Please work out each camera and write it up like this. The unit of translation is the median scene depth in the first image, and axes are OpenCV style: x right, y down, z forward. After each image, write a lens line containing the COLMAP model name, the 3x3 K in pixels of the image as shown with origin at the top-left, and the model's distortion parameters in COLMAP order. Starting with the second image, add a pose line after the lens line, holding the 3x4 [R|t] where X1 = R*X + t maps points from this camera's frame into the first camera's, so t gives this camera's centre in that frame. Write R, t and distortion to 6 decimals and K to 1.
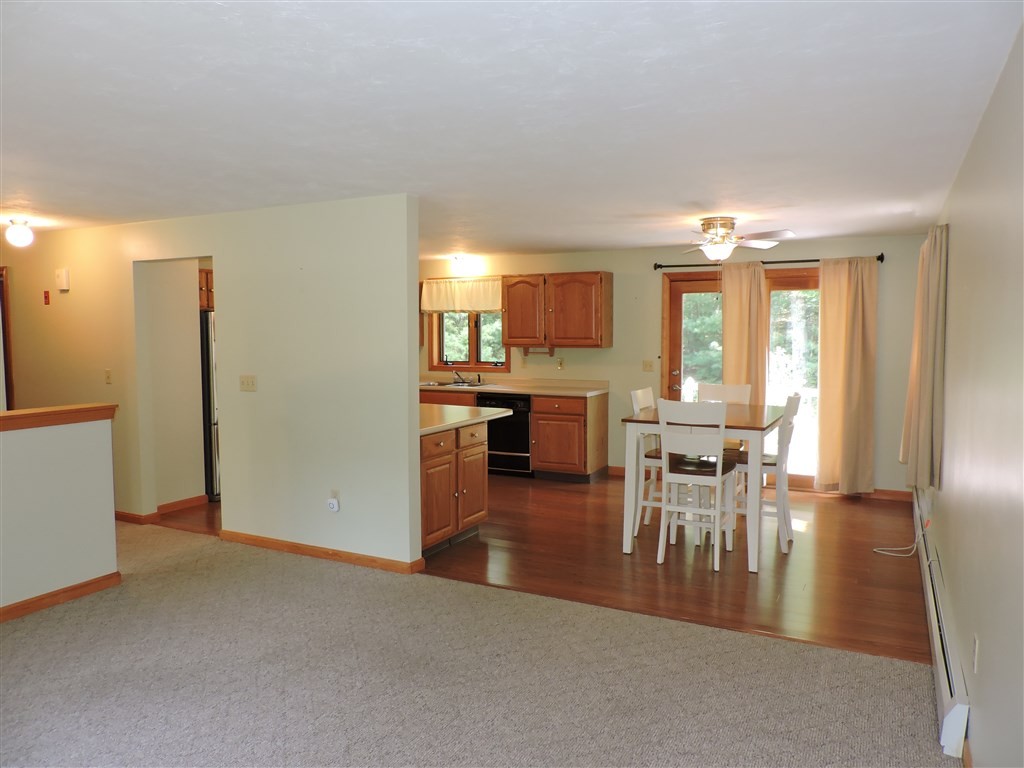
lens RADIAL K [[730.6, 0, 516.6], [0, 730.6, 386.7], [0, 0, 1]] dist [-0.022522, 0.006650]
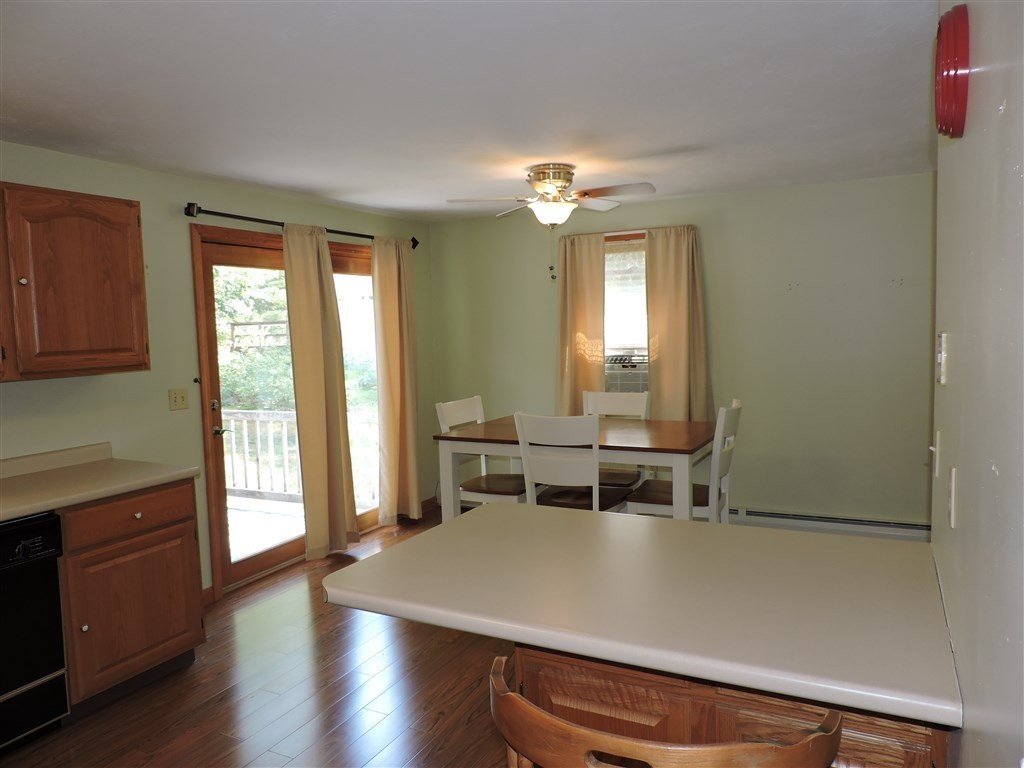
lens RADIAL K [[730.6, 0, 516.6], [0, 730.6, 386.7], [0, 0, 1]] dist [-0.022522, 0.006650]
pose [[-0.004248, -0.085946, 0.996291, -0.332855], [0.101349, 0.991133, 0.085933, -0.056553], [-0.994842, 0.101338, 0.004501, 0.745156]]
